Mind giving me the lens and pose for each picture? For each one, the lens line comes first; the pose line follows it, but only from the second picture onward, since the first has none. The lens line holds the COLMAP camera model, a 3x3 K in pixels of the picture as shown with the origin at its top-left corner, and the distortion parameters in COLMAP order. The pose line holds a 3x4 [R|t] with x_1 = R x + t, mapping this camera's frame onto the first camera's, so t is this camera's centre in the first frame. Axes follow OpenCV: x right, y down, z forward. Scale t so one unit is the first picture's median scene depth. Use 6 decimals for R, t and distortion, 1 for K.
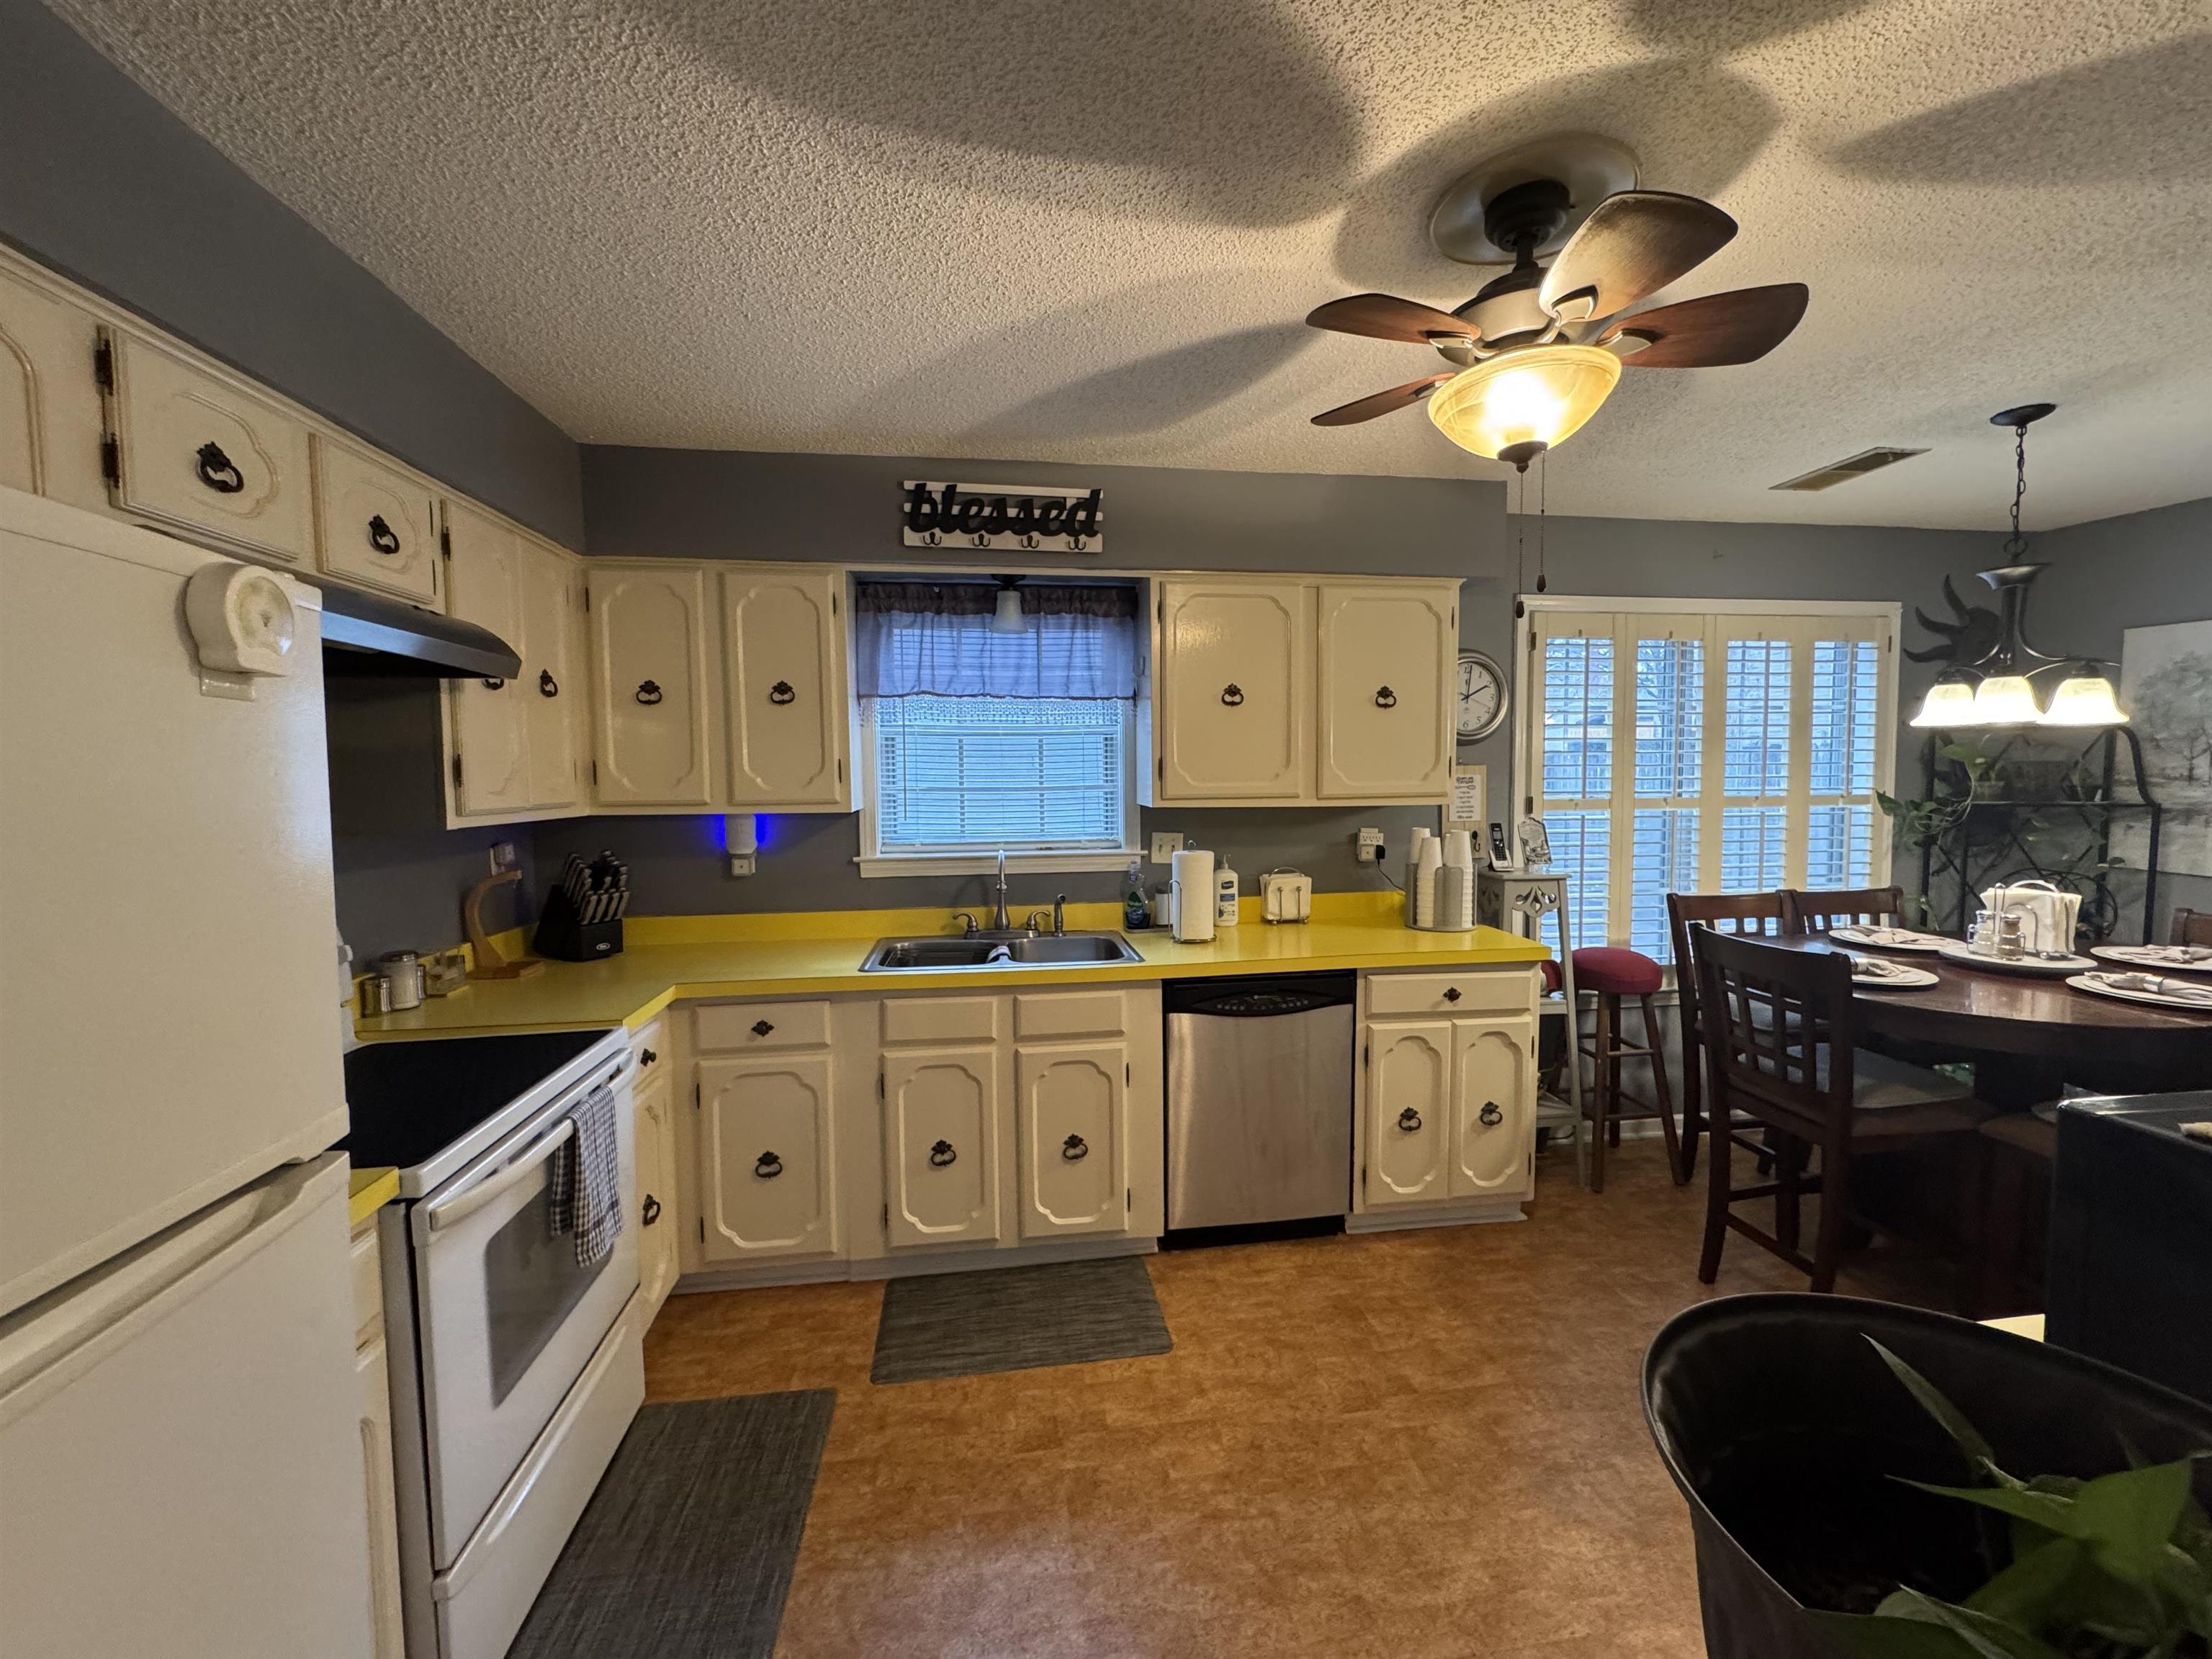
lens RADIAL K [[903.1, 0, 1107.1], [0, 903.1, 818.7], [0, 0, 1]] dist [-0.002777, -0.000413]
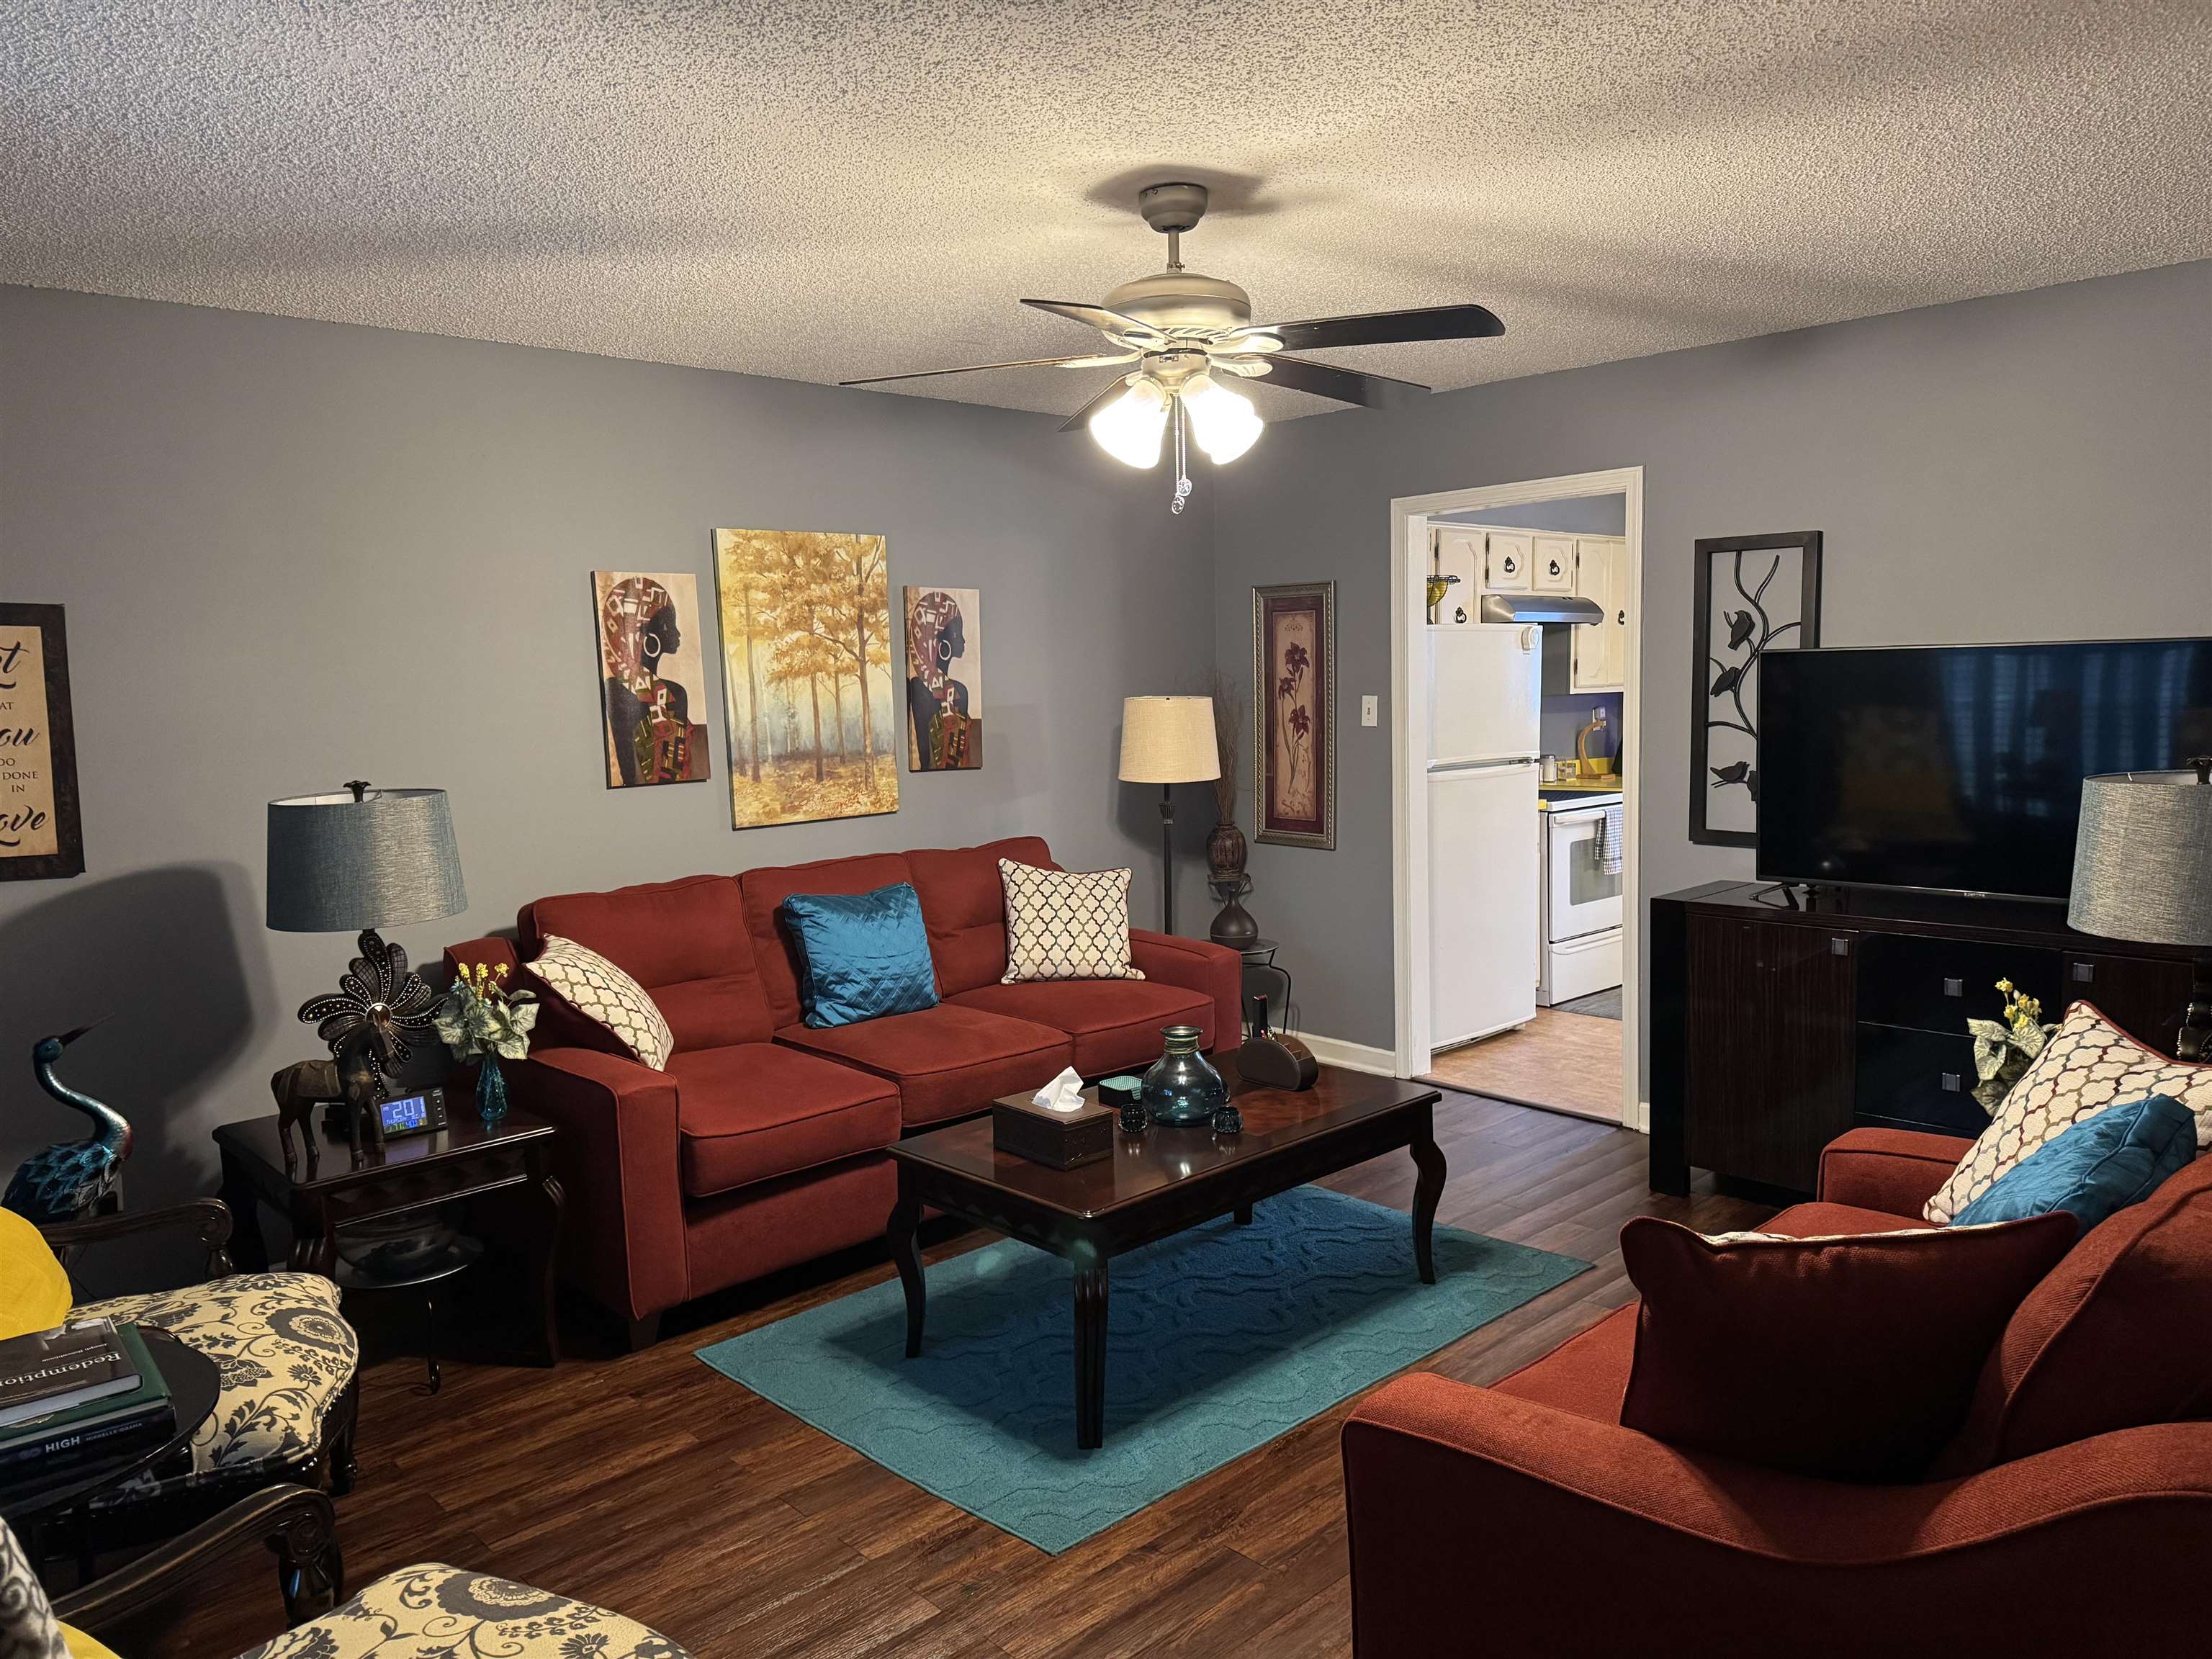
lens RADIAL K [[1552.5, 0, 1093.4], [0, 1552.5, 846.1], [0, 0, 1]] dist [0.042722, -0.047098]
pose [[0.586369, 0.091240, -0.804889, 1.609531], [-0.031156, 0.995441, 0.090143, 0.072877], [0.809444, -0.027780, 0.586539, -2.089639]]
